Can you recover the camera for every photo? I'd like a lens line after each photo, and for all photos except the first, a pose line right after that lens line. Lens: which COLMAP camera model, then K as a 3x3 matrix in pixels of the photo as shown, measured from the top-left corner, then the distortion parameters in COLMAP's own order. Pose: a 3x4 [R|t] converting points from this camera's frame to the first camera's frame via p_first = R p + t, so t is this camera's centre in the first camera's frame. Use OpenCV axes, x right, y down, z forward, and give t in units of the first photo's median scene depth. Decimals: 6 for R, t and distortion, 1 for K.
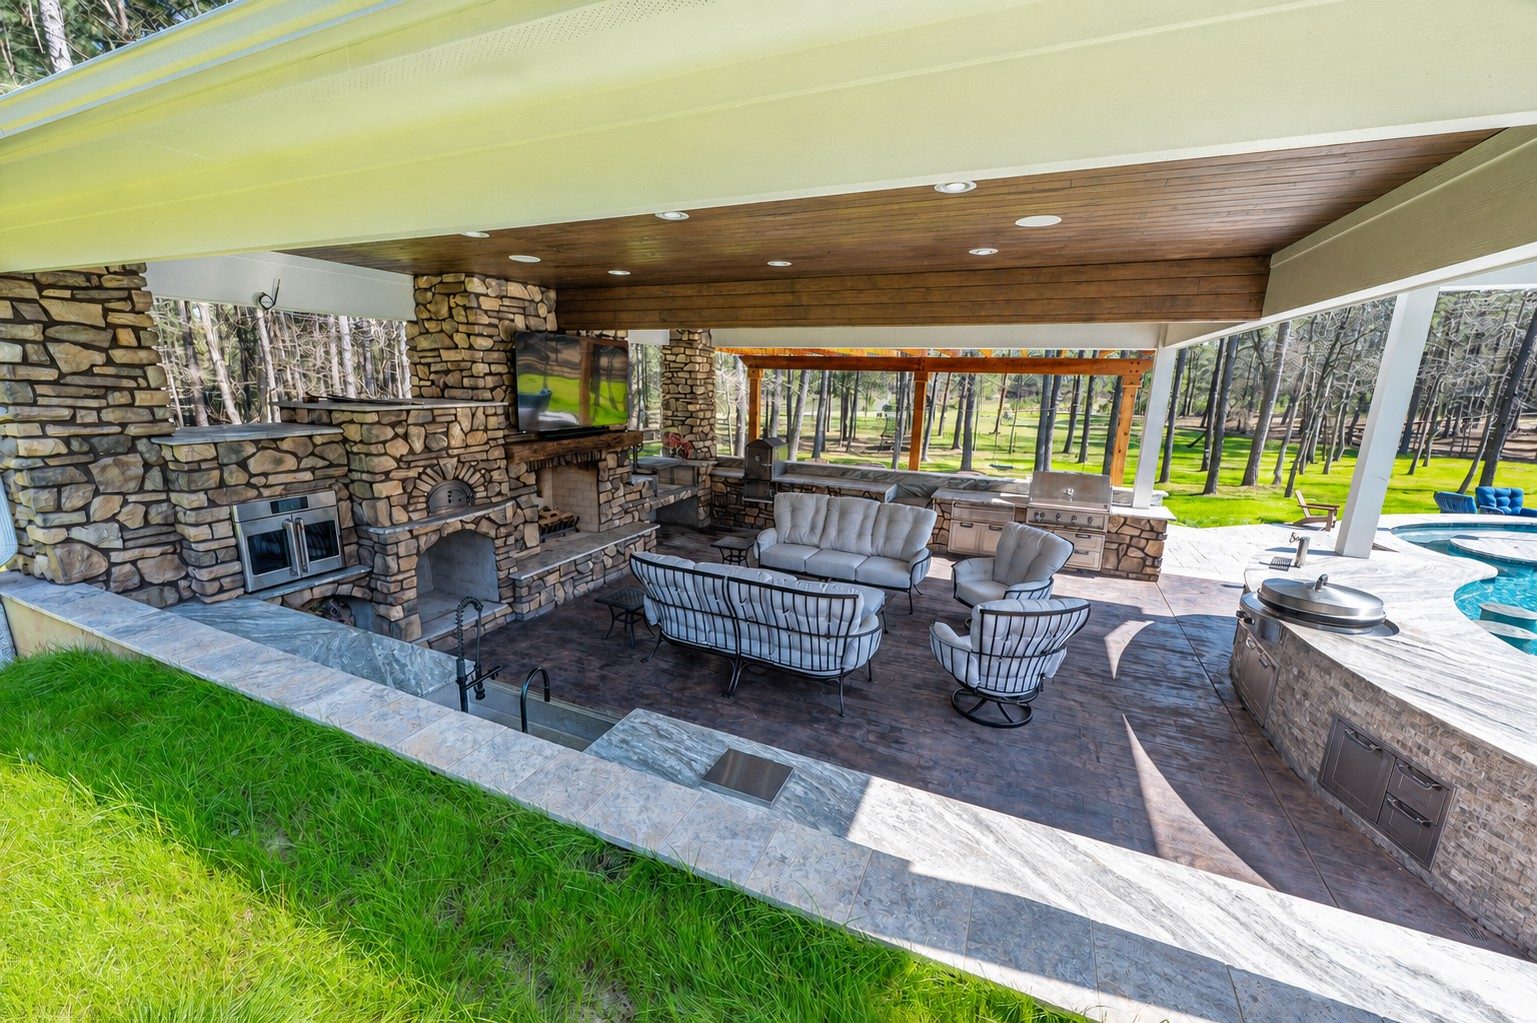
lens RADIAL K [[608.9, 0, 770.0], [0, 608.9, 517.0], [0, 0, 1]] dist [-0.001495, -0.000363]
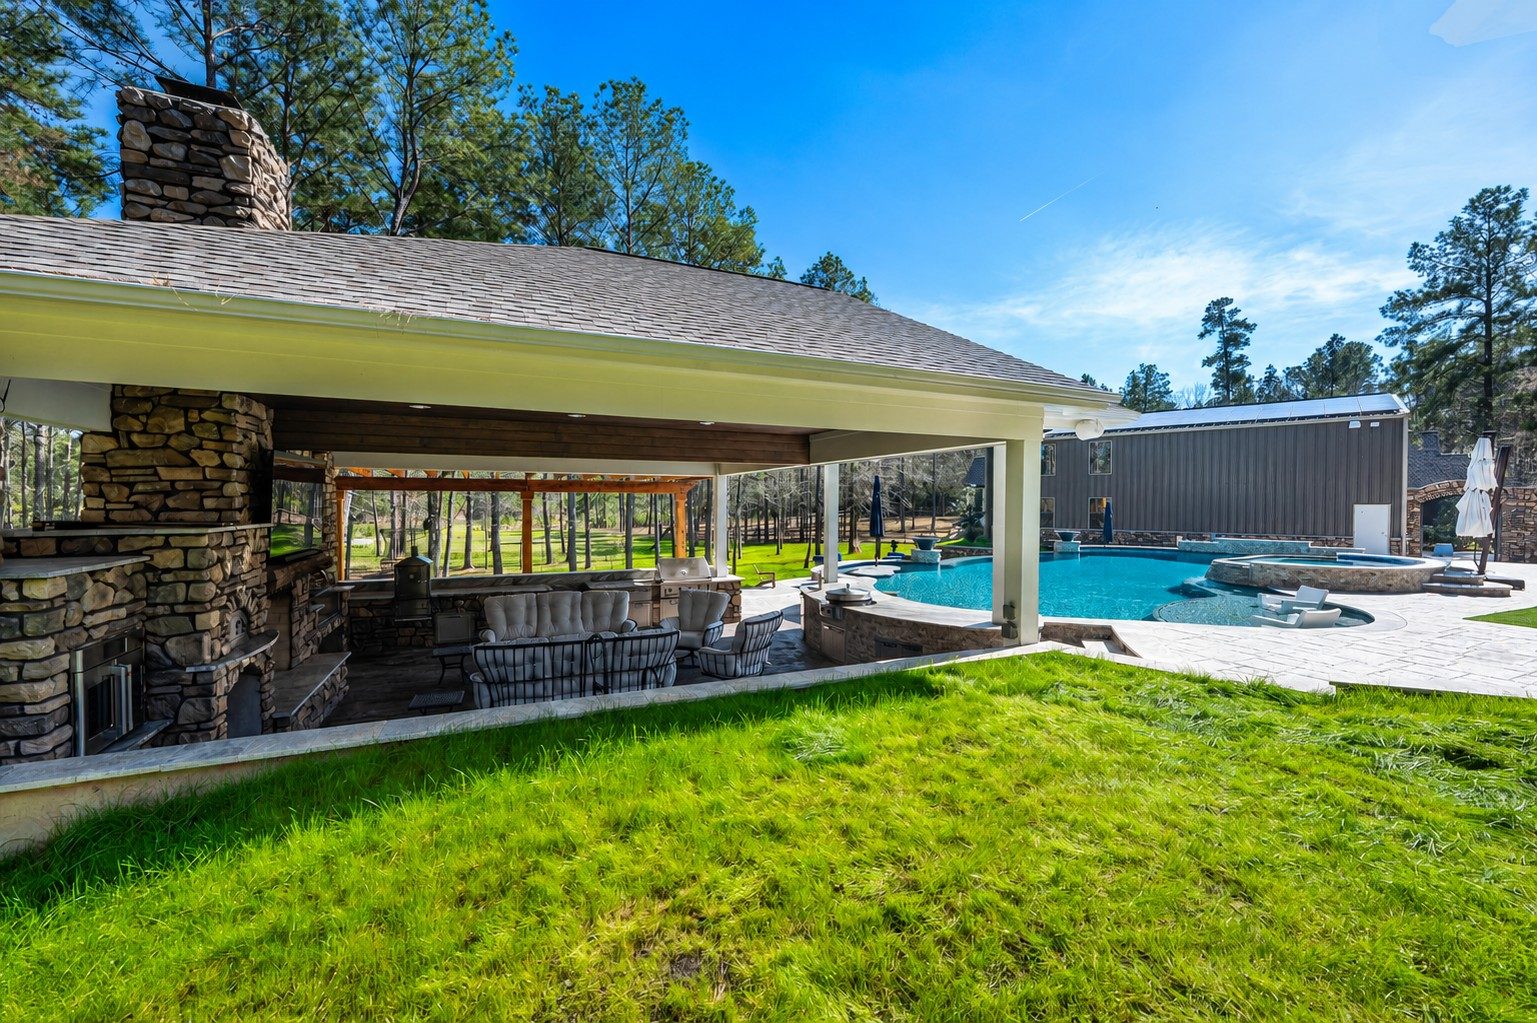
lens RADIAL K [[608.9, 0, 770.0], [0, 608.9, 517.0], [0, 0, 1]] dist [-0.001495, -0.000363]
pose [[0.671499, -0.035429, 0.740158, -0.684682], [0.177955, 0.977335, -0.114666, 0.051315], [-0.719320, 0.208714, 0.662584, -0.195720]]
